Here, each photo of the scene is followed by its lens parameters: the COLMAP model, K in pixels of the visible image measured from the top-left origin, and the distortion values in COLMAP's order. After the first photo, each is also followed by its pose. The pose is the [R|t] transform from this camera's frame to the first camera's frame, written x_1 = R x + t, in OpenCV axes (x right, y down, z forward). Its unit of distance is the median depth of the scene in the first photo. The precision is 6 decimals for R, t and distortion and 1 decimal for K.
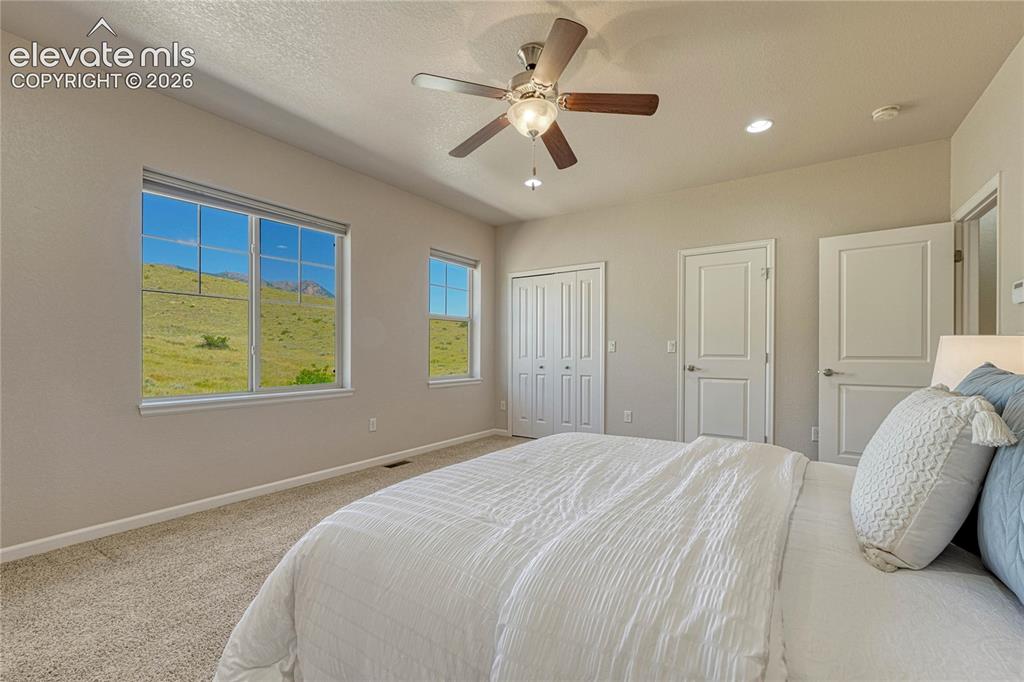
lens RADIAL K [[426.6, 0, 513.2], [0, 426.6, 350.3], [0, 0, 1]] dist [-0.007943, 0.000403]
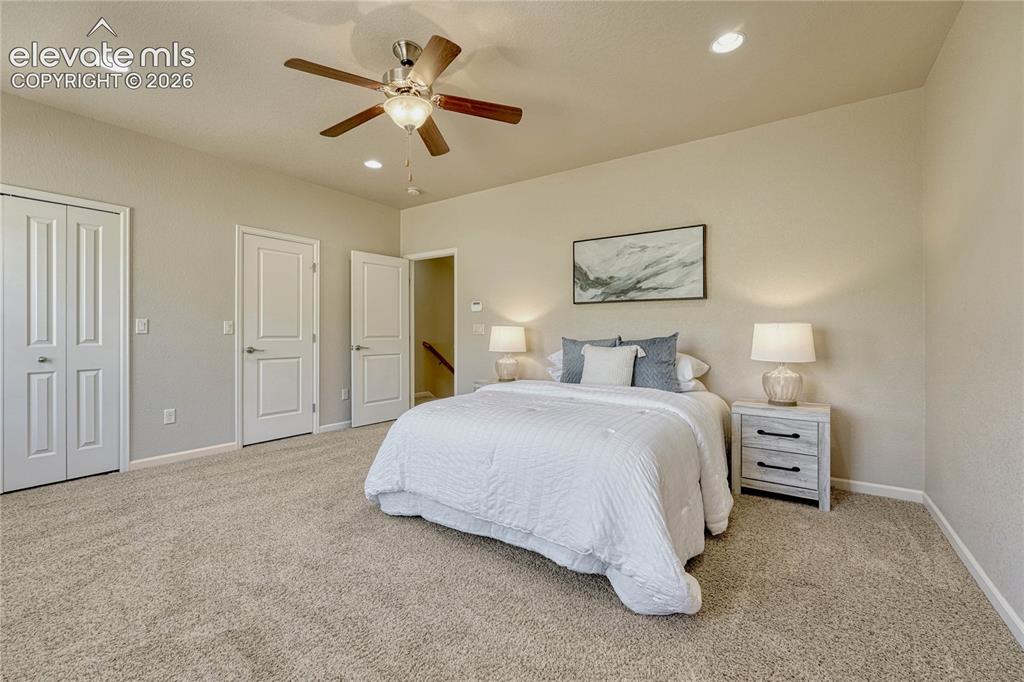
lens RADIAL K [[426.6, 0, 514.5], [0, 426.6, 328.8], [0, 0, 1]] dist [-0.007943, 0.000403]
pose [[0.017481, 0.010151, 0.999796, -0.541189], [0.000867, 0.999948, -0.010168, 0.003878], [-0.999847, 0.001044, 0.017471, 0.381050]]
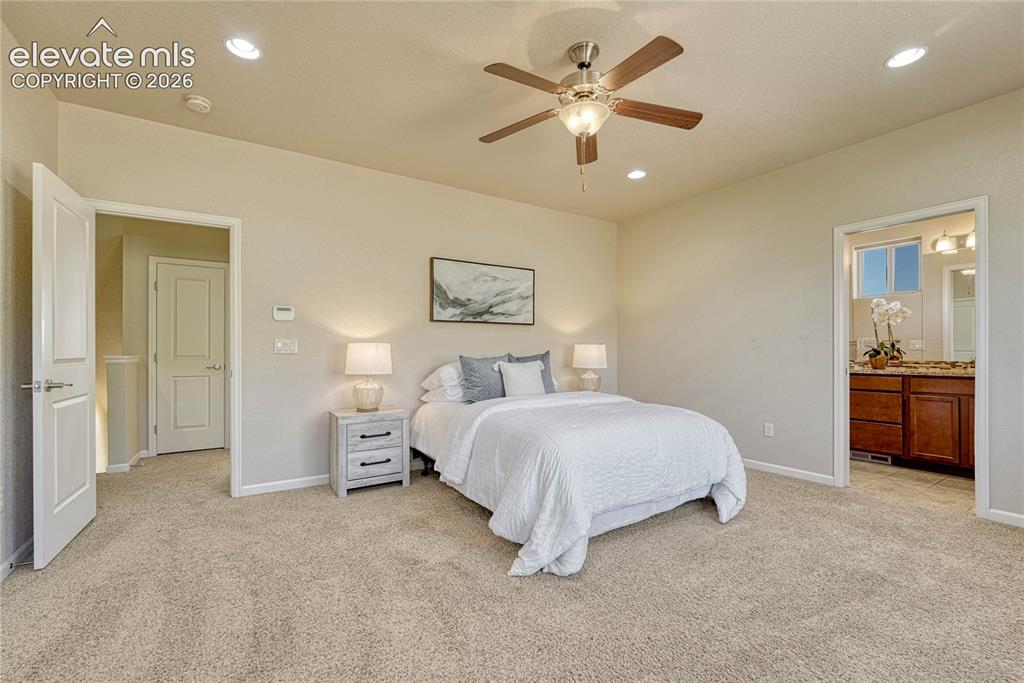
lens RADIAL K [[408.4, 0, 508.0], [0, 408.4, 365.0], [0, 0, 1]] dist [-0.023108, -0.000154]
pose [[-0.909651, -0.009229, 0.415271, -0.094815], [0.005500, 0.999398, 0.034259, 0.004753], [-0.415337, 0.033447, -0.909052, 1.033164]]
